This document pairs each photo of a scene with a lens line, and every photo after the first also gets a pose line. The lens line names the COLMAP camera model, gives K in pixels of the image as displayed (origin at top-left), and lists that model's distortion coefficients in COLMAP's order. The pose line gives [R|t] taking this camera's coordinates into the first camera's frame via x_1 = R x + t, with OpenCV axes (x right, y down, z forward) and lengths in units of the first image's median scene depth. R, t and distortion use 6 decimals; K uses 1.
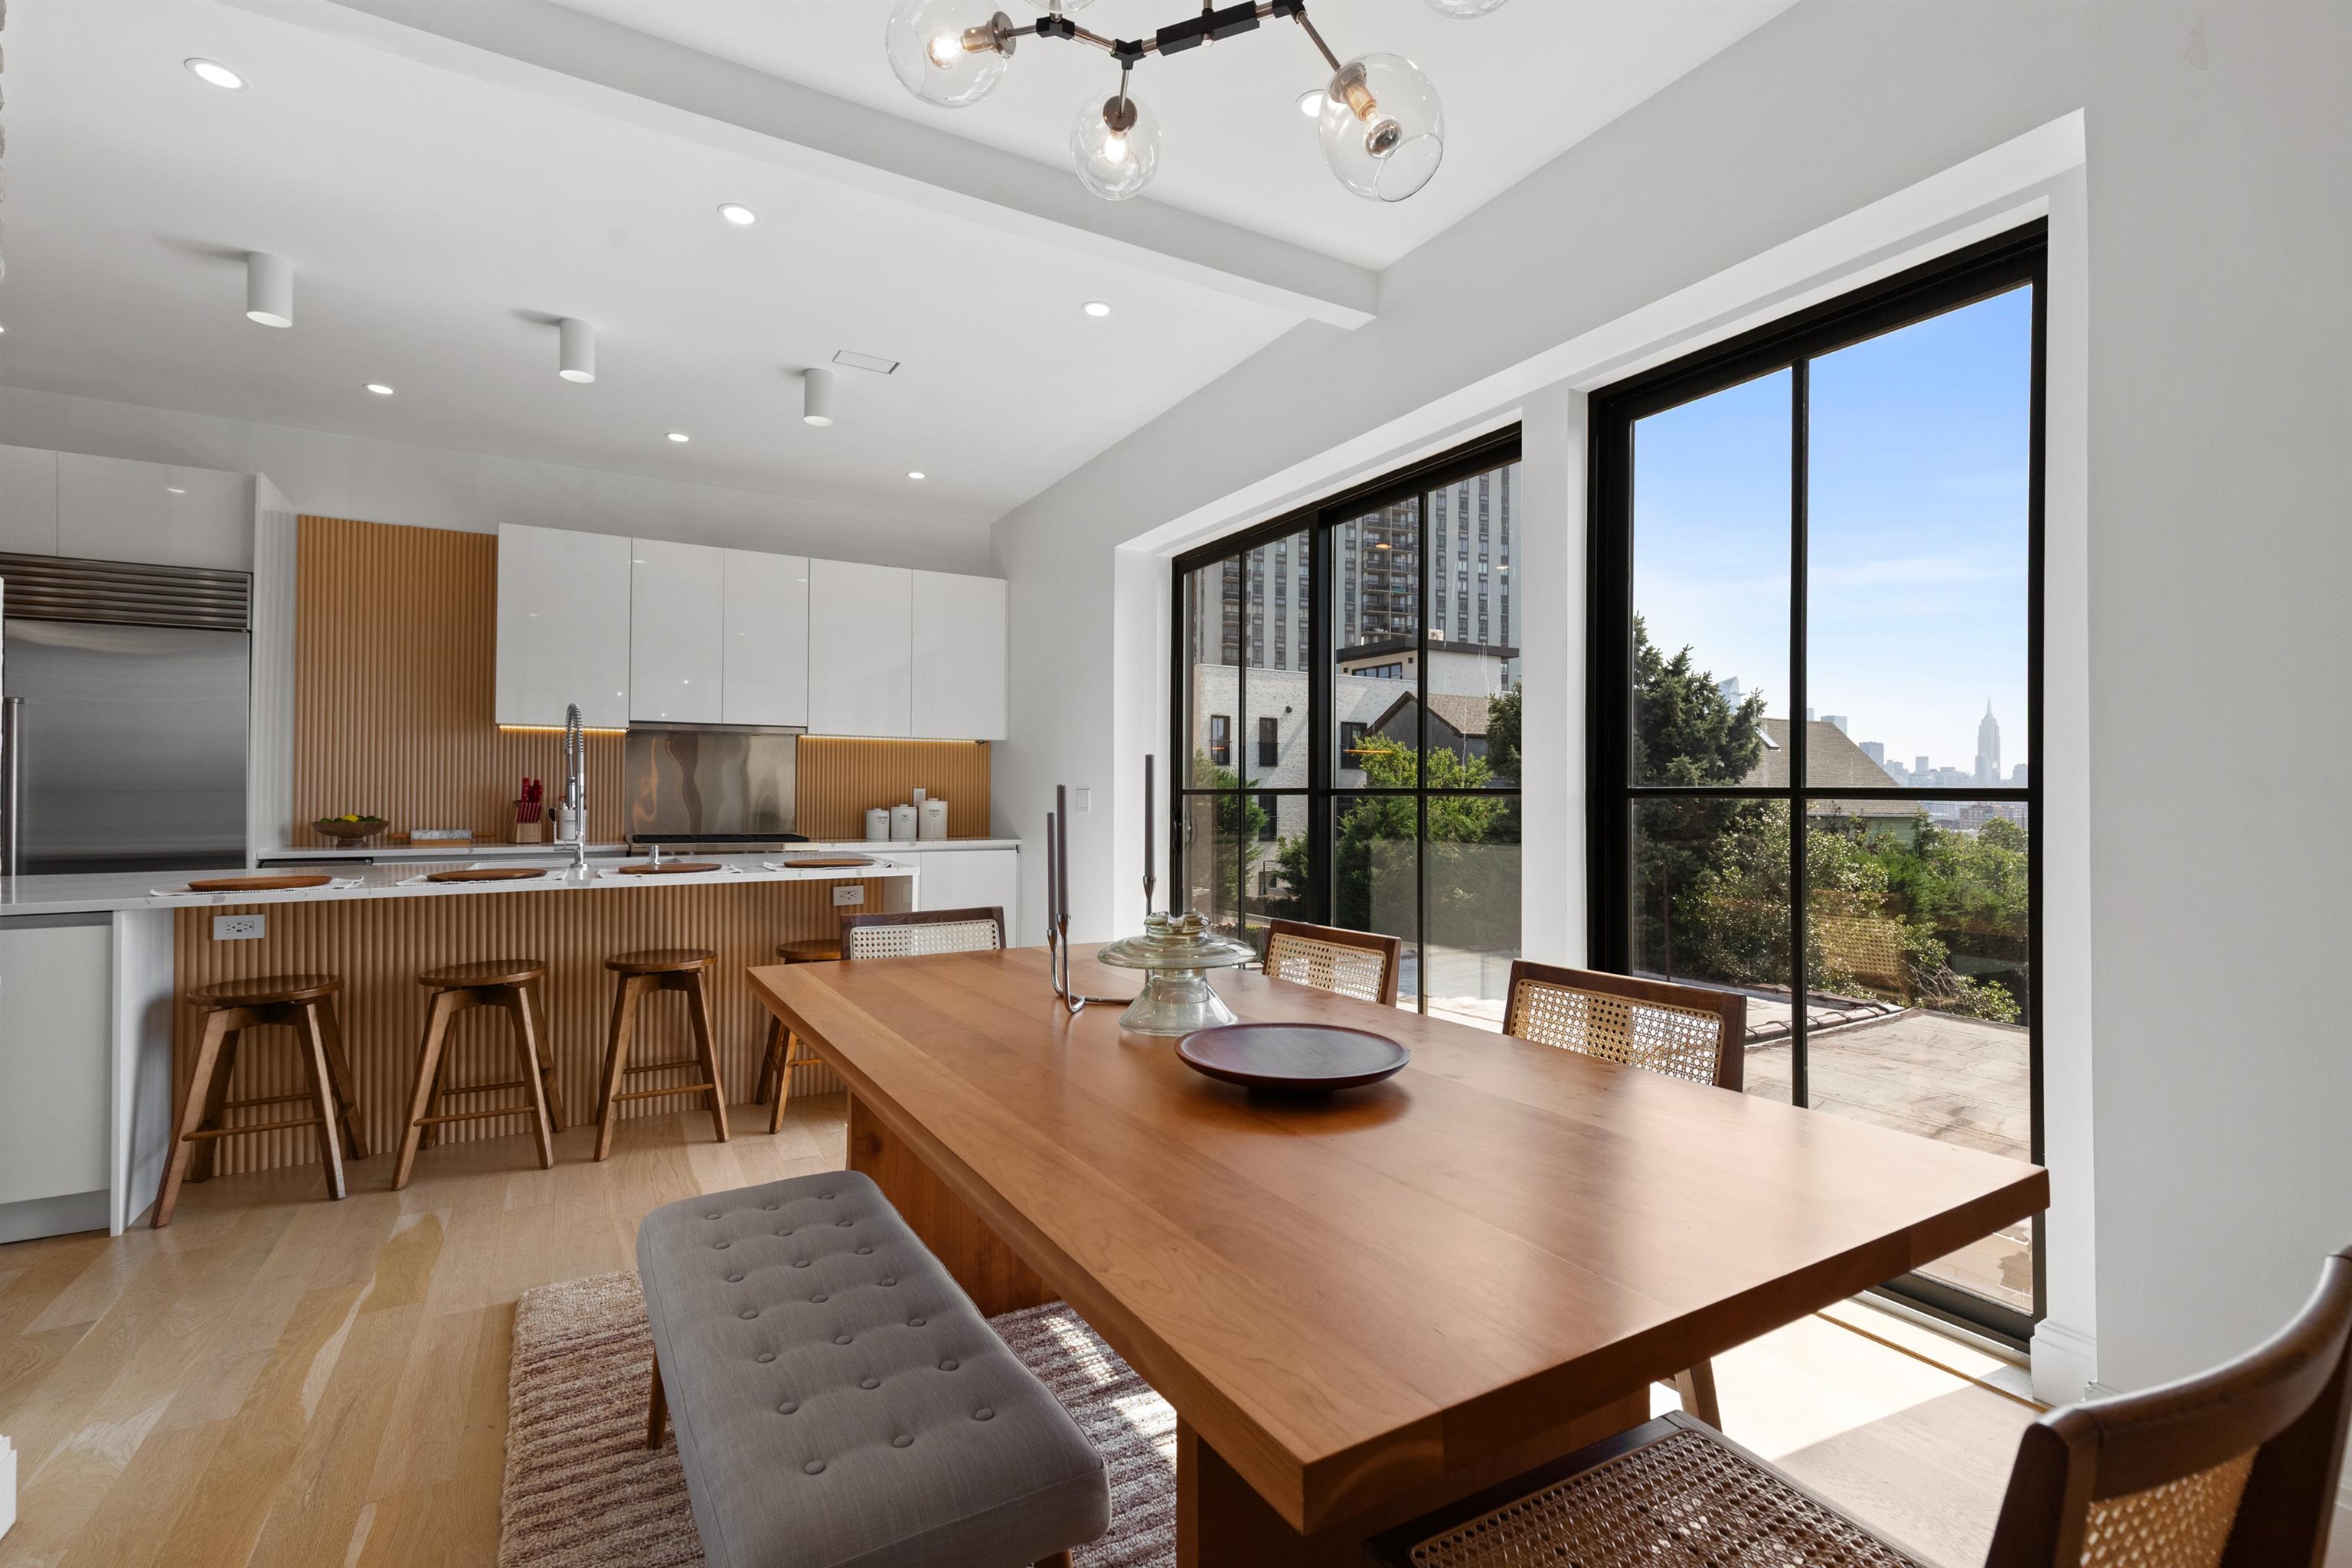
lens RADIAL K [[1057.3, 0, 1180.1], [0, 1057.3, 776.4], [0, 0, 1]] dist [0.005174, -0.000285]
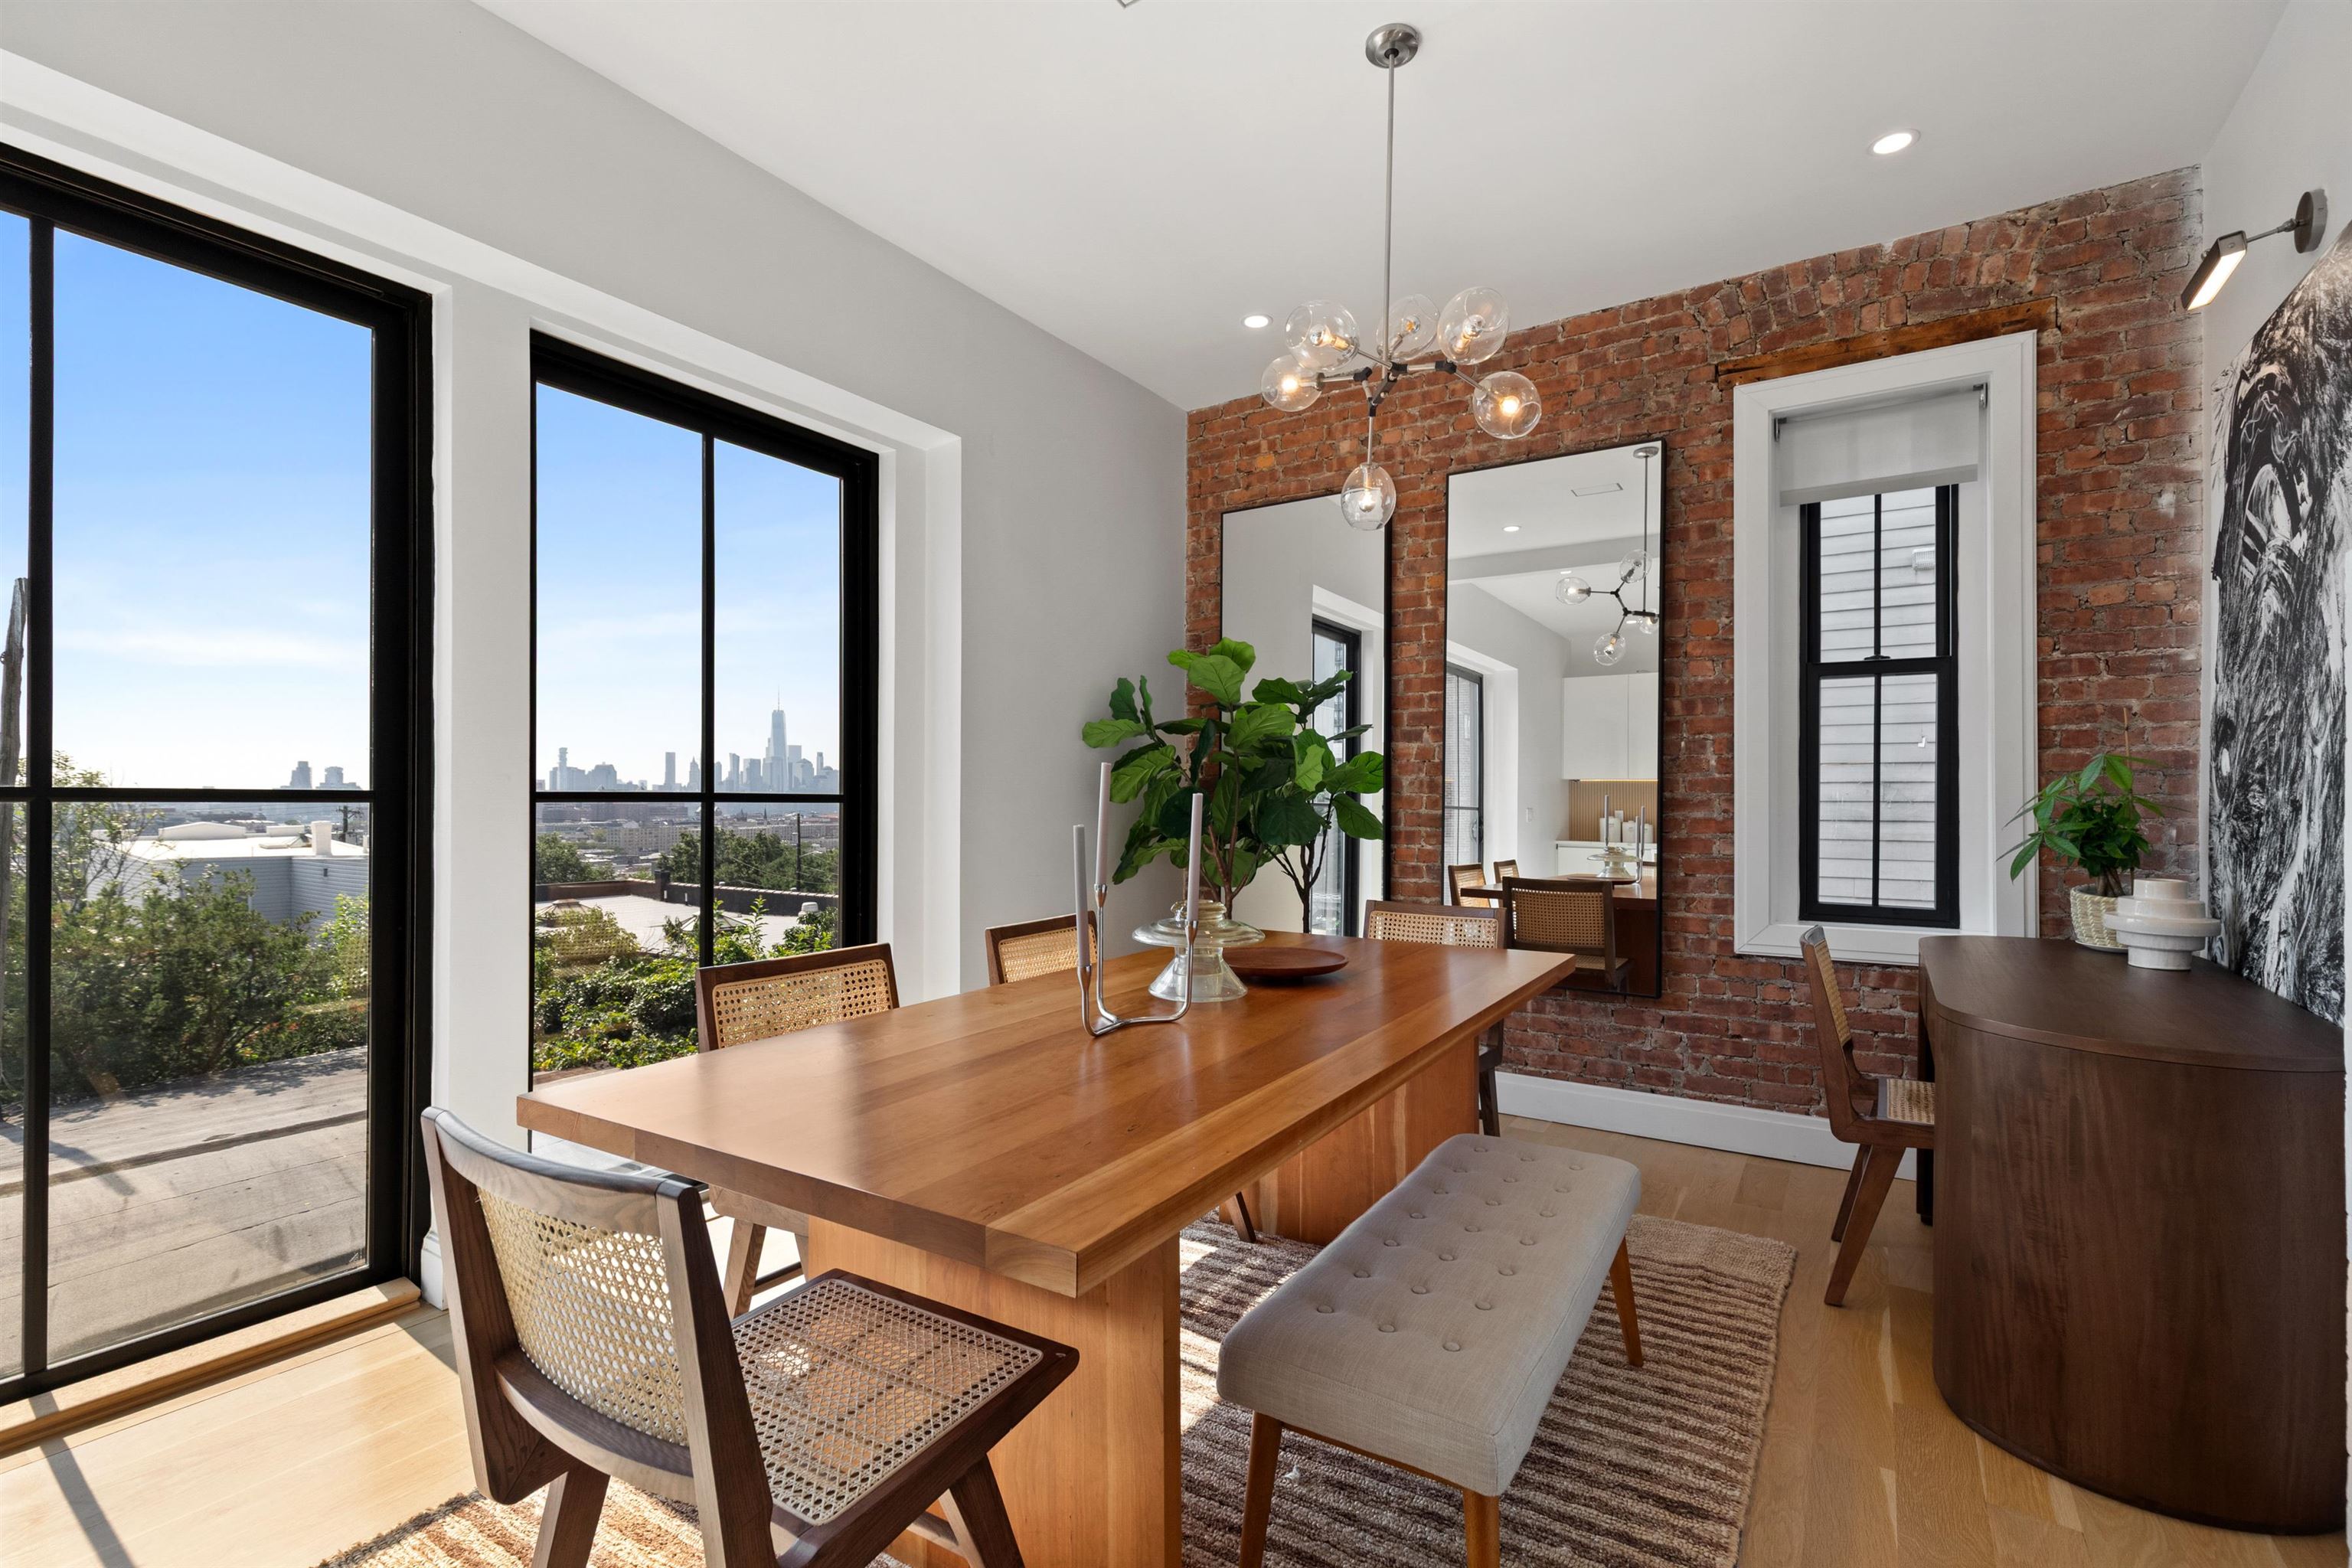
lens RADIAL K [[1057.3, 0, 1188.1], [0, 1057.3, 796.0], [0, 0, 1]] dist [0.005174, -0.000285]
pose [[-0.462023, -0.000537, 0.886868, -0.386898], [-0.017332, 0.999814, -0.008424, 0.008155], [-0.886698, -0.019263, -0.461947, 0.571851]]
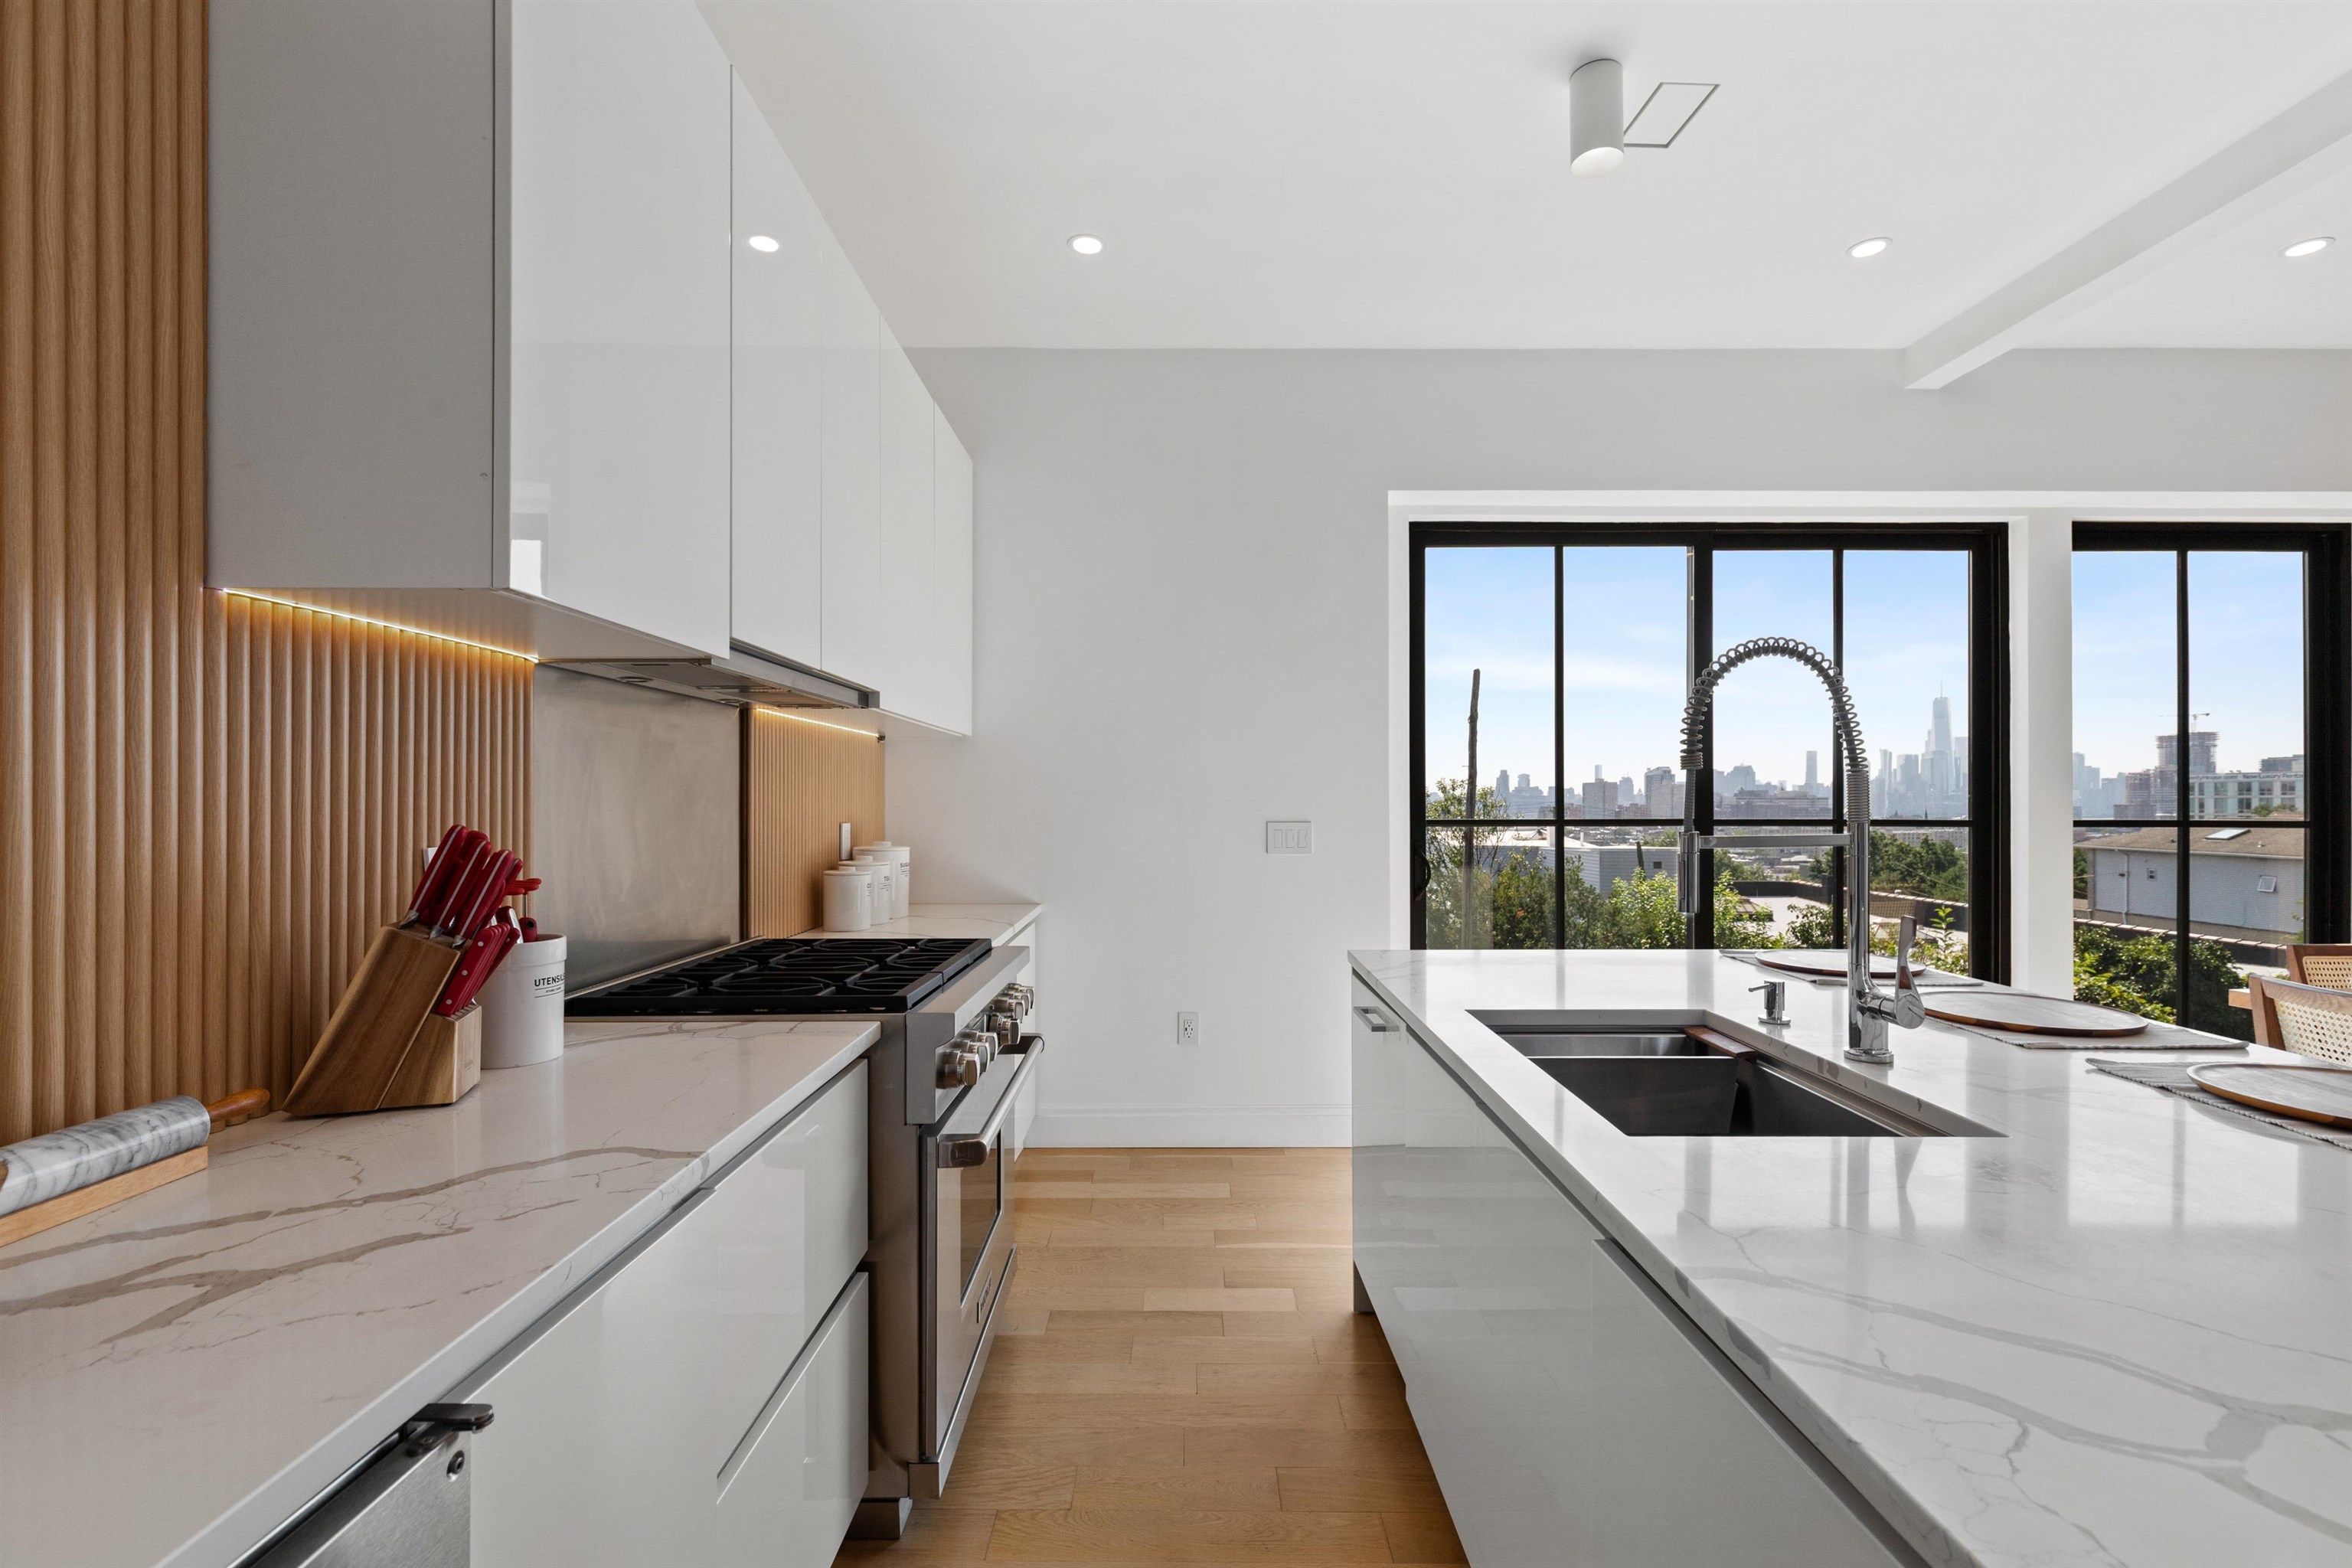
lens RADIAL K [[1057.3, 0, 1181.2], [0, 1057.3, 798.1], [0, 0, 1]] dist [0.005174, -0.000285]
pose [[0.487320, -0.001688, 0.873222, -0.814074], [-0.010856, 0.999909, 0.007991, -0.010064], [-0.873156, -0.013374, 0.487257, 0.817858]]
